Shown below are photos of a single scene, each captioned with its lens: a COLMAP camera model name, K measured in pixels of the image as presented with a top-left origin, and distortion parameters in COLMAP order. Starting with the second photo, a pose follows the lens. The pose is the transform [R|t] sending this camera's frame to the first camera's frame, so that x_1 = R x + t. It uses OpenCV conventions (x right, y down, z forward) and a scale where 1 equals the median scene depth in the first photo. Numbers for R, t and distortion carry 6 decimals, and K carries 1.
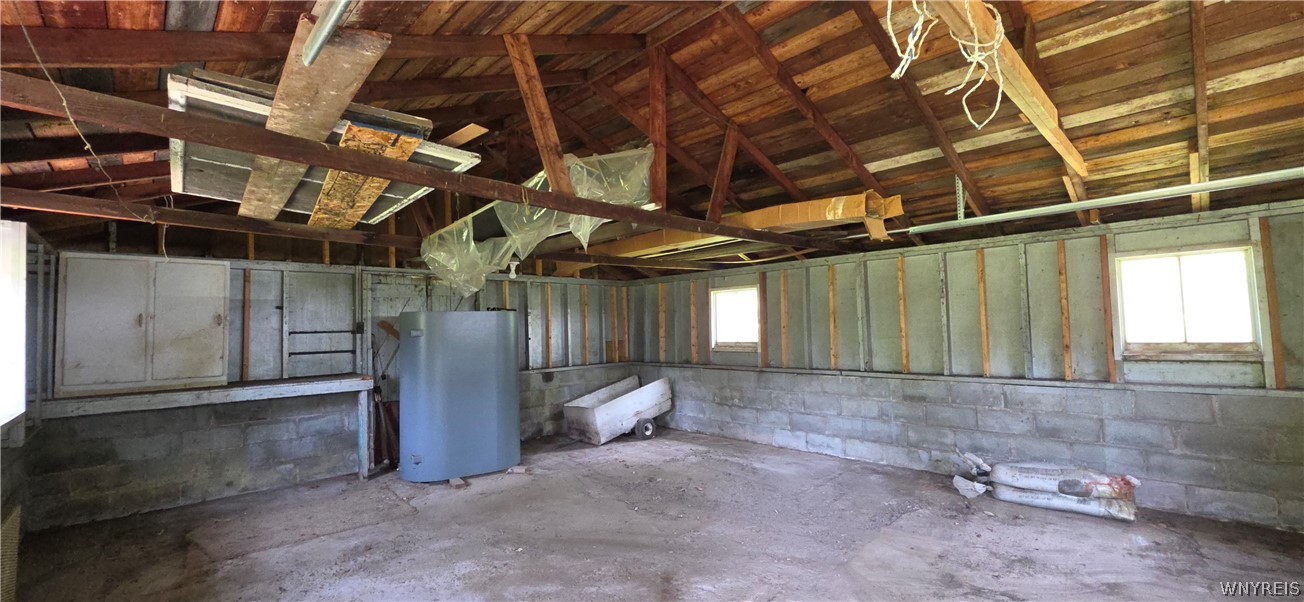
lens RADIAL K [[526.7, 0, 649.5], [0, 526.7, 301.7], [0, 0, 1]] dist [-0.002877, 0.000266]
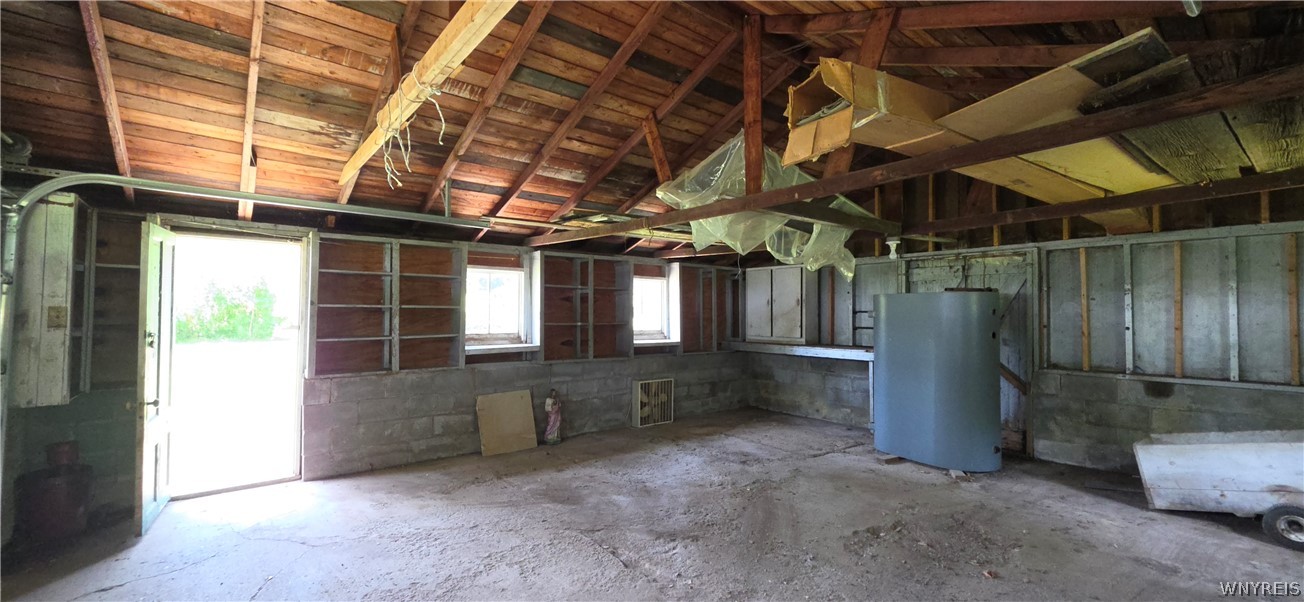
lens RADIAL K [[526.7, 0, 648.4], [0, 526.7, 299.2], [0, 0, 1]] dist [-0.002877, 0.000266]
pose [[-0.086575, -0.002598, -0.996242, 0.761697], [0.043581, 0.999029, -0.006393, 0.015030], [0.995292, -0.043970, -0.086377, 0.669811]]
